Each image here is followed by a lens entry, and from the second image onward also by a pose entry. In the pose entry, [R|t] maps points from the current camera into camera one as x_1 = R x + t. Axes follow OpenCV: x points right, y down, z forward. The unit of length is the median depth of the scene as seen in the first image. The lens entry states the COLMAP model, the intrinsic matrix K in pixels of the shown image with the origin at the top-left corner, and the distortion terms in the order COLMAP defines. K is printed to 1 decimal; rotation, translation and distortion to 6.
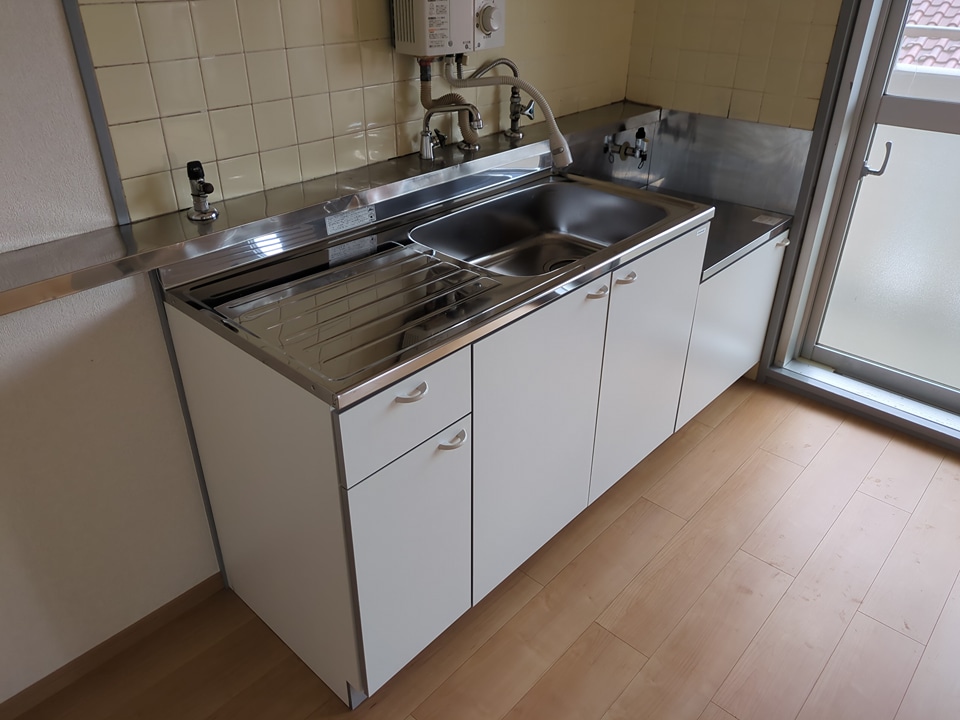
lens RADIAL K [[717.0, 0, 479.5], [0, 717.0, 347.0], [0, 0, 1]] dist [0.047413, -0.037446]
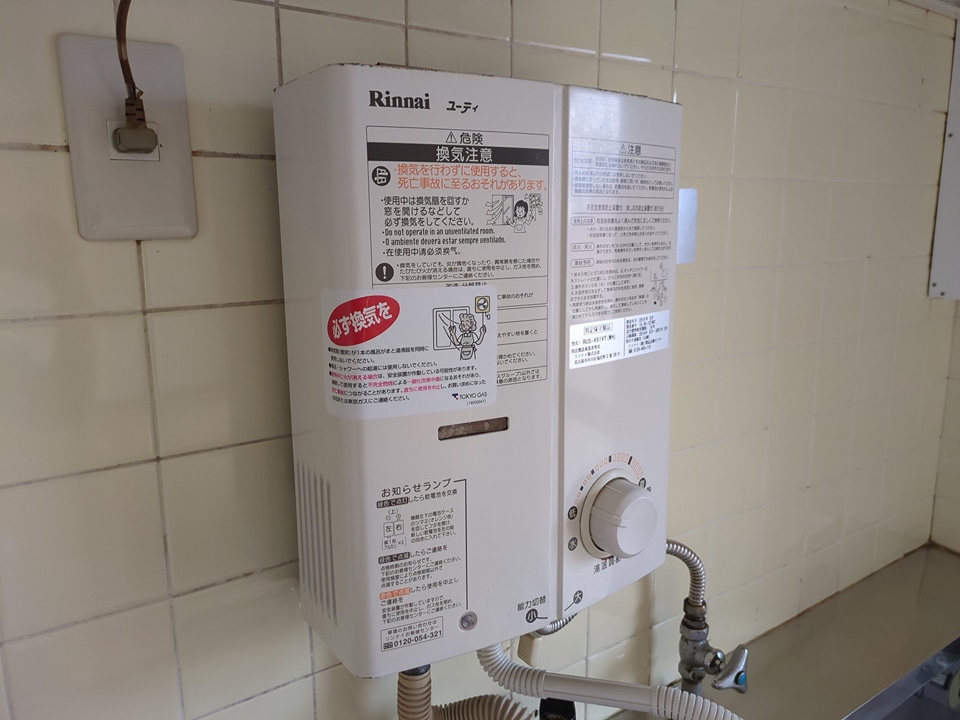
lens RADIAL K [[717.0, 0, 479.3], [0, 717.0, 367.7], [0, 0, 1]] dist [0.047413, -0.037446]
pose [[0.975415, 0.024147, -0.219047, 0.021490], [-0.090625, 0.949995, -0.298826, -0.395448], [0.200878, 0.311331, 0.928828, 0.649143]]
